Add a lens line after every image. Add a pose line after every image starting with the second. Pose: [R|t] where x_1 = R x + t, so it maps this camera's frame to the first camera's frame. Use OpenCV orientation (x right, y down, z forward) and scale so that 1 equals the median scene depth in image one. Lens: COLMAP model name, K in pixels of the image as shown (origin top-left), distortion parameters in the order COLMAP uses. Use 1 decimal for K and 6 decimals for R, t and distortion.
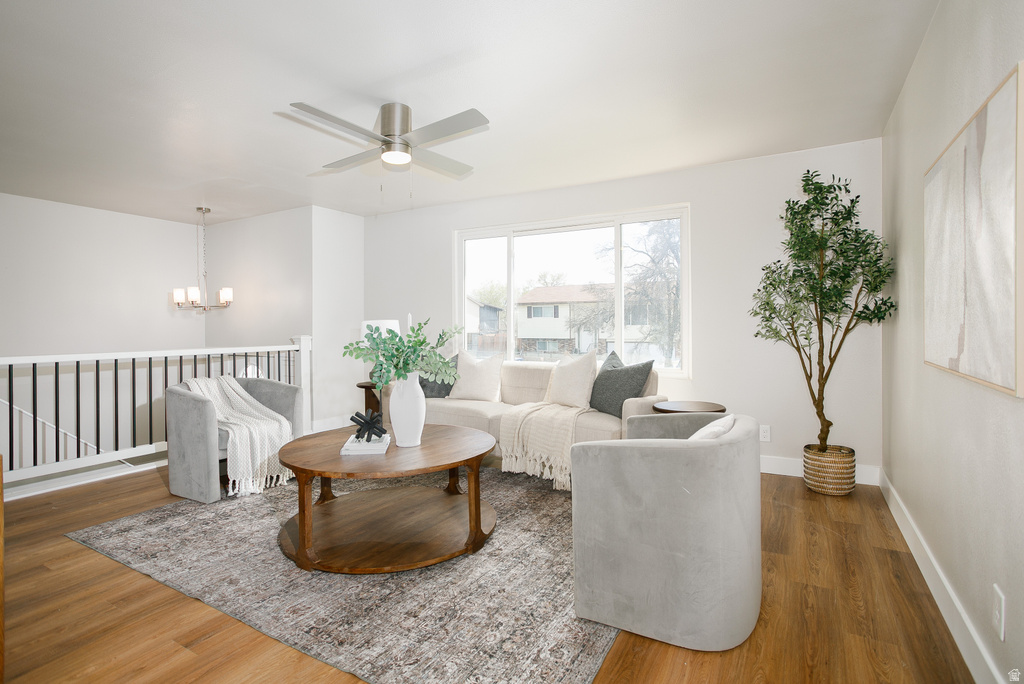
lens RADIAL K [[509.5, 0, 513.0], [0, 509.5, 320.7], [0, 0, 1]] dist [-0.047822, 0.021495]
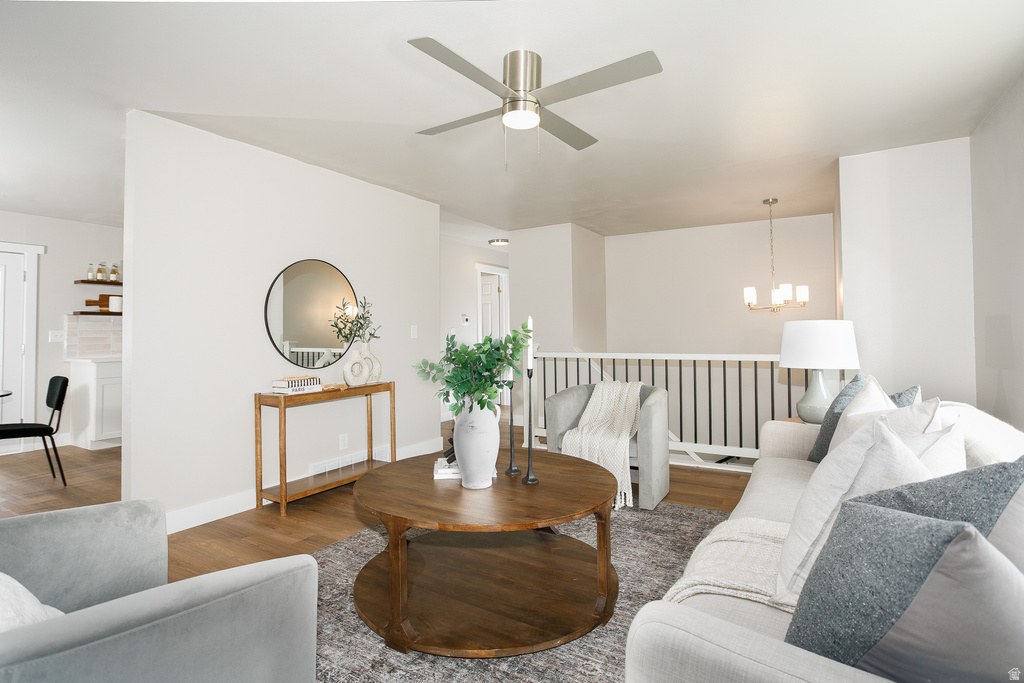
lens RADIAL K [[509.5, 0, 513.0], [0, 509.5, 320.2], [0, 0, 1]] dist [-0.047822, 0.021495]
pose [[-0.003664, -0.004937, -0.999981, 0.545993], [0.012005, 0.999916, -0.004980, -0.011590], [0.999921, -0.012023, -0.003605, 0.985641]]
